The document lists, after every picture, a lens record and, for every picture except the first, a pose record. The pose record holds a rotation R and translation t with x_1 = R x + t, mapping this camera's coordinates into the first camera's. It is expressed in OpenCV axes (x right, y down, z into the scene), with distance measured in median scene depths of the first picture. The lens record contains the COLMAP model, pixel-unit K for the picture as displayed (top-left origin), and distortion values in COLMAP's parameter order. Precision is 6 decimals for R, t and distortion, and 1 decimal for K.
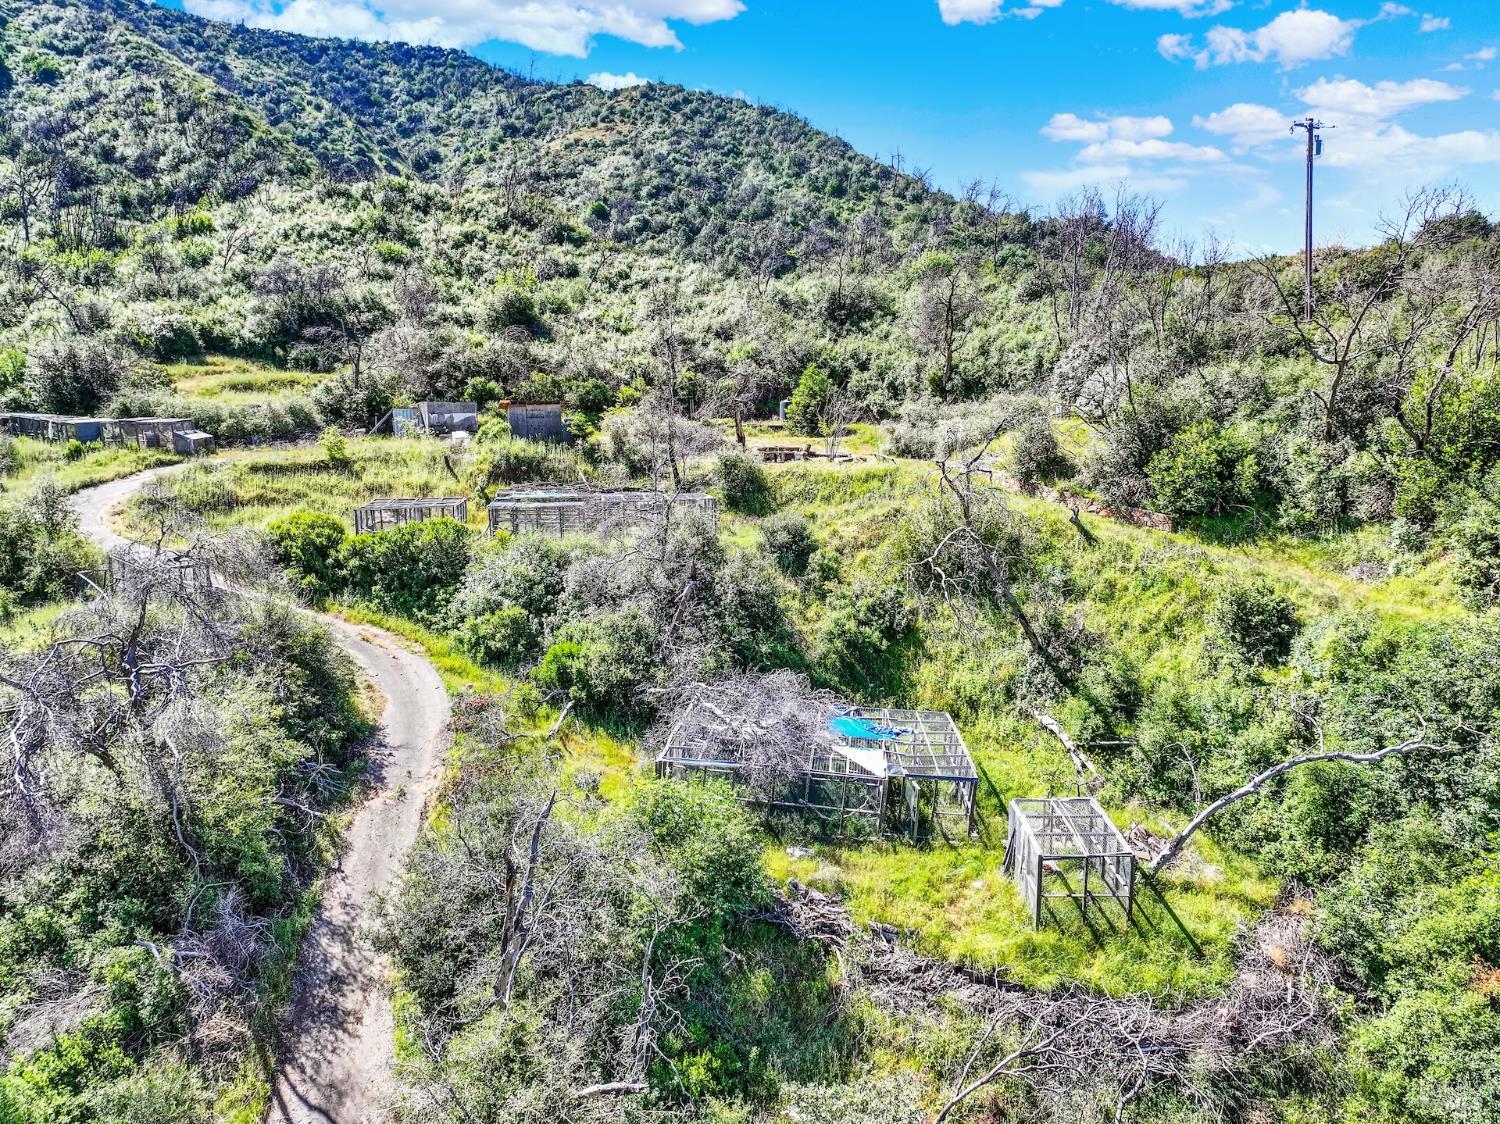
lens RADIAL K [[1055.6, 0, 752.9], [0, 1055.6, 549.3], [0, 0, 1]] dist [-0.005040, 0.022762]
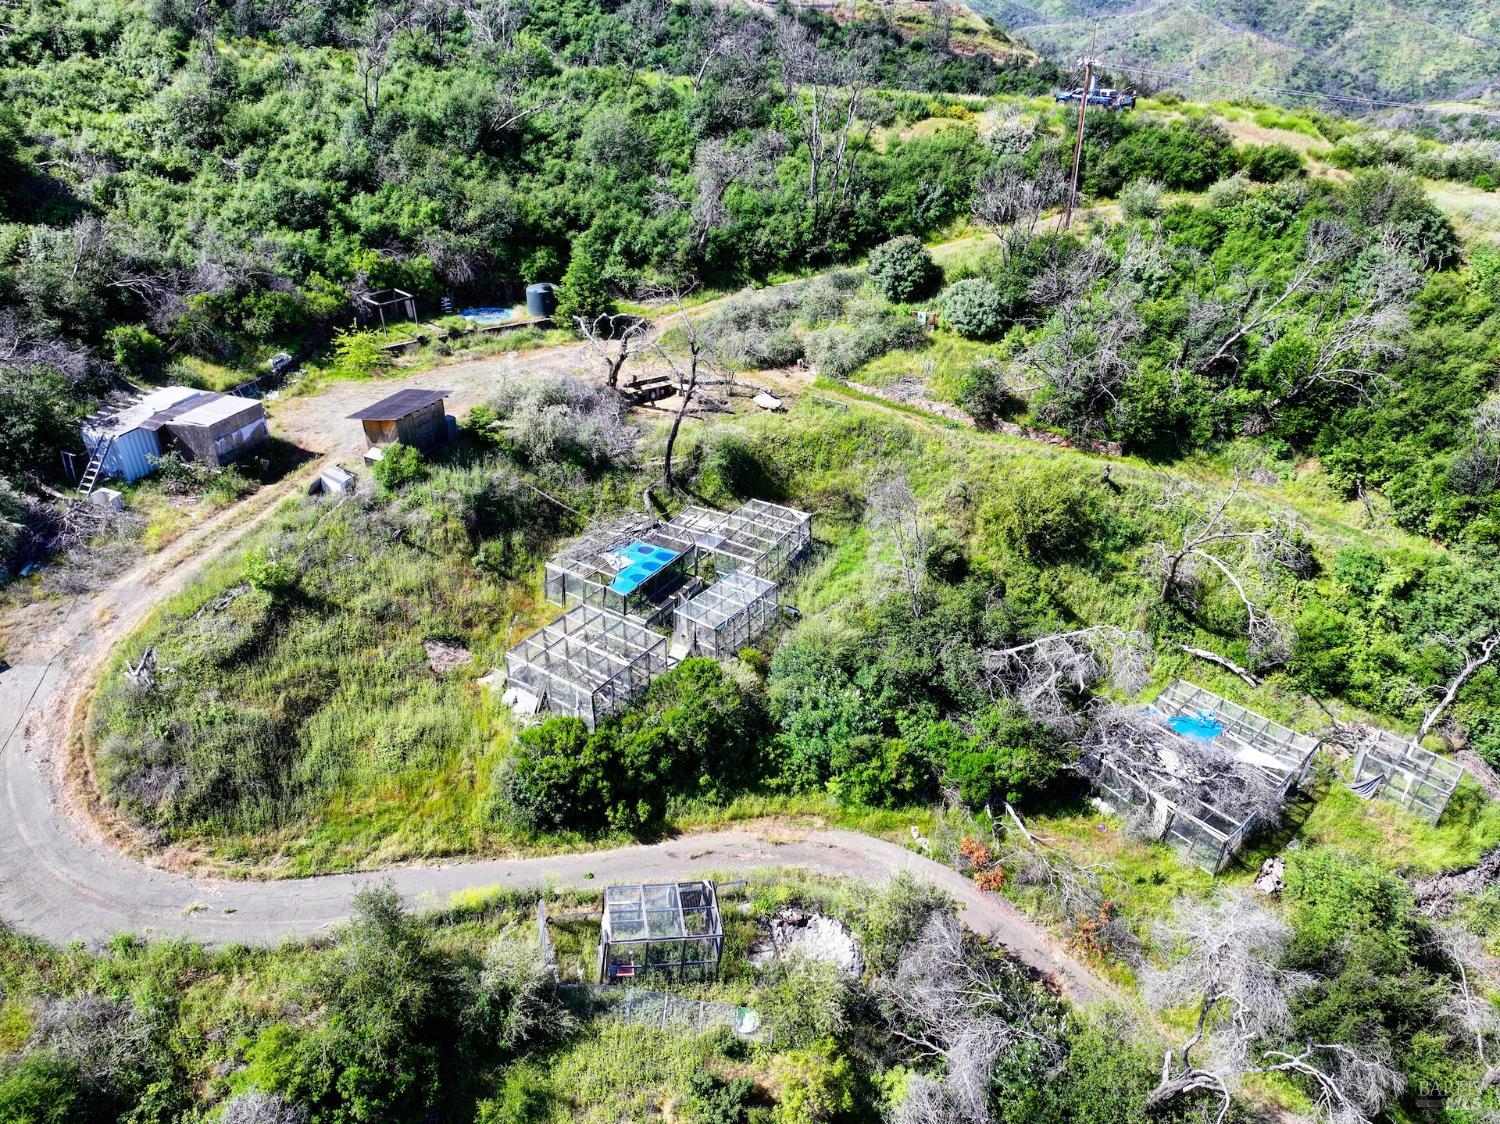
lens RADIAL K [[1055.6, 0, 757.5], [0, 1055.6, 555.9], [0, 0, 1]] dist [-0.005040, 0.022762]
pose [[0.669369, -0.347457, 0.656673, -0.603031], [0.071587, 0.909948, 0.408498, -0.346703], [-0.739473, -0.226427, 0.633964, 0.335234]]
